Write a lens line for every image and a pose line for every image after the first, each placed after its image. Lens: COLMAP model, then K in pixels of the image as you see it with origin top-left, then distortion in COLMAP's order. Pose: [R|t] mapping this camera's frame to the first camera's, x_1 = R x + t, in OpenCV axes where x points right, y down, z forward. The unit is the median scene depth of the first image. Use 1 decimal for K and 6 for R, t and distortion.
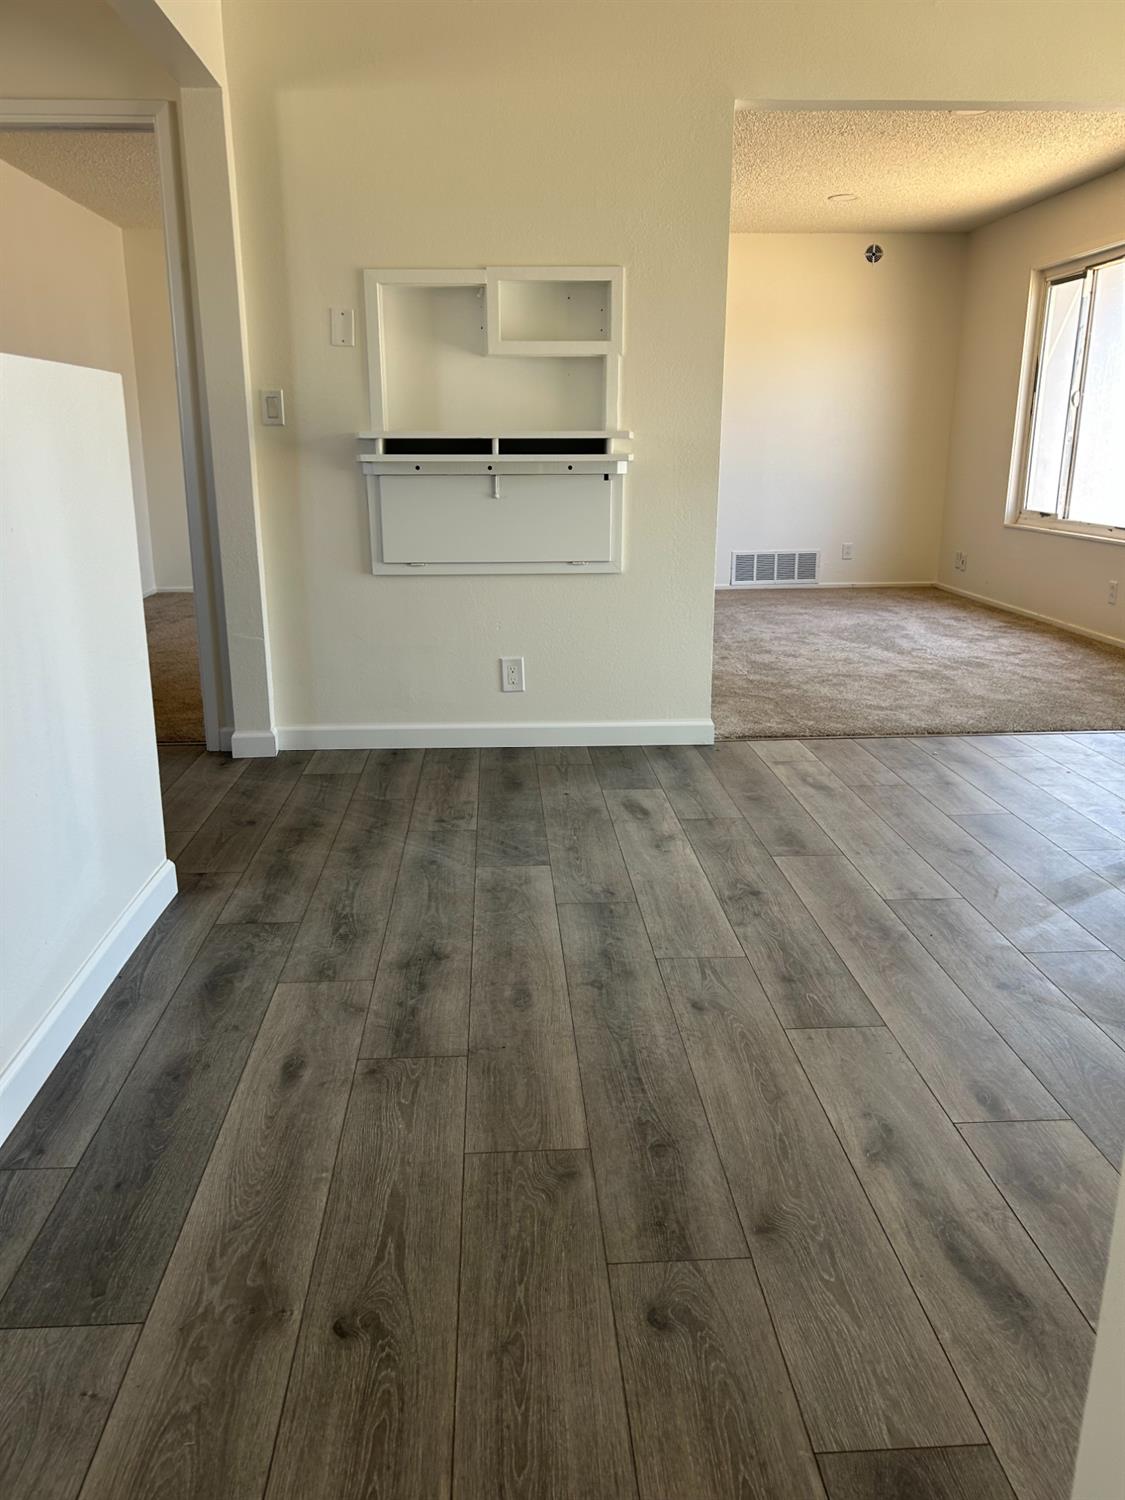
lens RADIAL K [[1129.6, 0, 563.3], [0, 1129.6, 748.5], [0, 0, 1]] dist [0.045538, -0.034884]
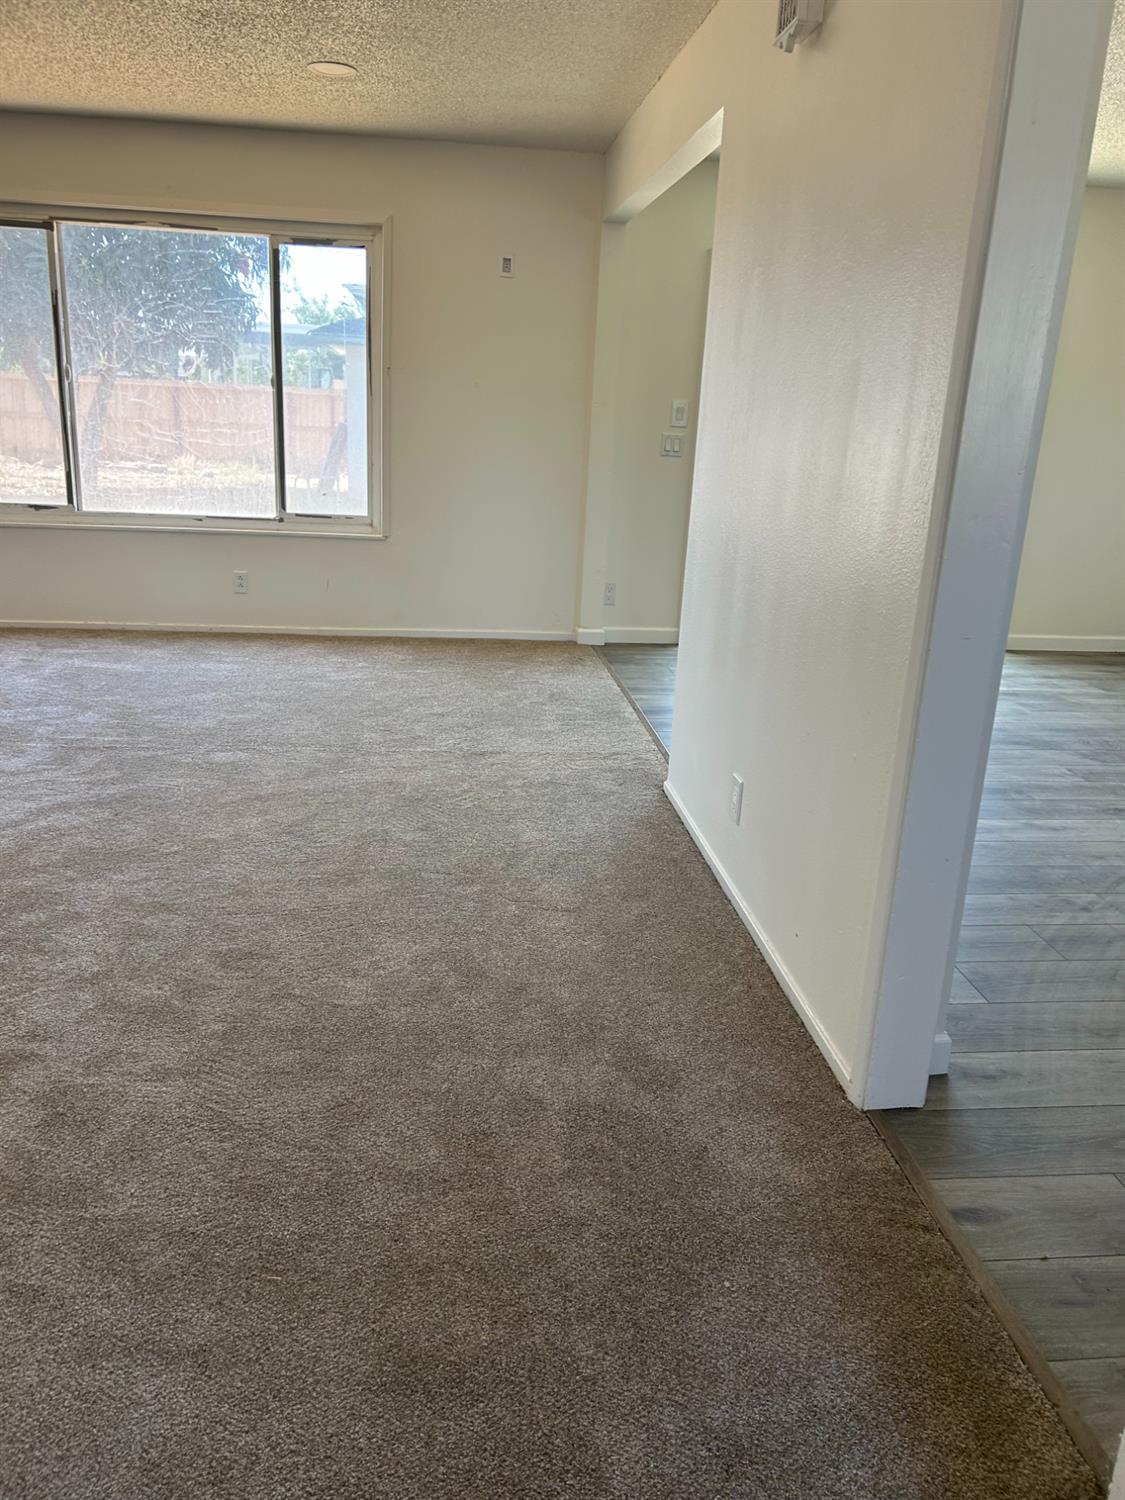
lens RADIAL K [[1129.6, 0, 562.8], [0, 1129.6, 750.9], [0, 0, 1]] dist [0.045538, -0.034884]
pose [[-0.047832, -0.300471, 0.952591, -0.959652], [0.222130, 0.926602, 0.303427, -0.446506], [-0.973843, 0.226112, 0.022422, 1.386628]]
